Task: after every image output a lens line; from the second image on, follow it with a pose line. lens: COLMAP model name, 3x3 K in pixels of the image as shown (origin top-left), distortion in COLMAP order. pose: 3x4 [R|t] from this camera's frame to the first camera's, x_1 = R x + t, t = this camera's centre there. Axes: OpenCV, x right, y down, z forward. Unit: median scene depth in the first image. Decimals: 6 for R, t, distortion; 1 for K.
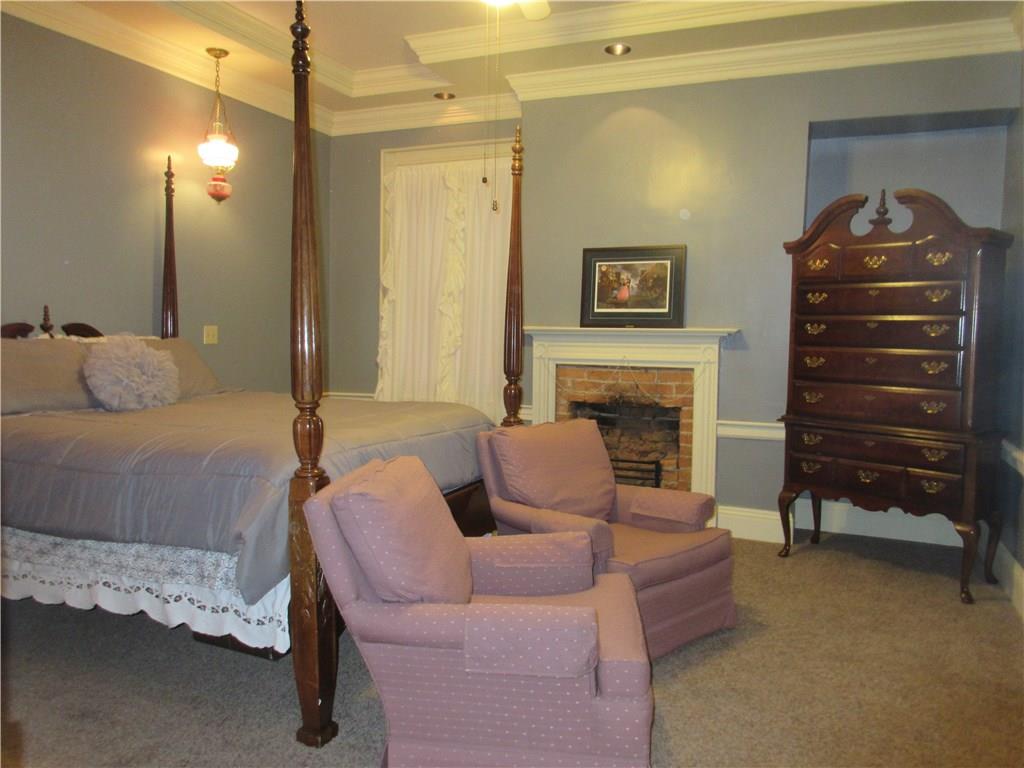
lens RADIAL K [[773.4, 0, 512.0], [0, 773.4, 384.0], [0, 0, 1]] dist [0.004012, 0.002317]
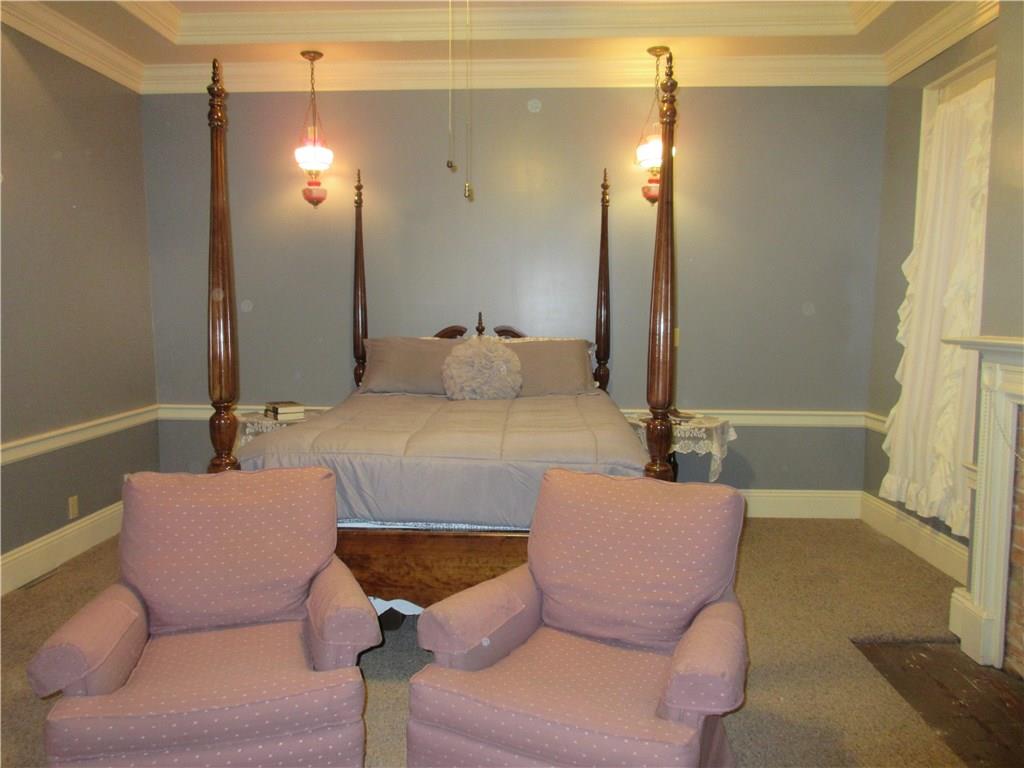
lens RADIAL K [[773.4, 0, 512.0], [0, 773.4, 384.0], [0, 0, 1]] dist [0.004012, 0.002317]
pose [[0.350539, 0.081920, -0.932958, 0.598126], [-0.072636, 0.995545, 0.060123, -0.063115], [0.933727, 0.046691, 0.354928, 0.594112]]
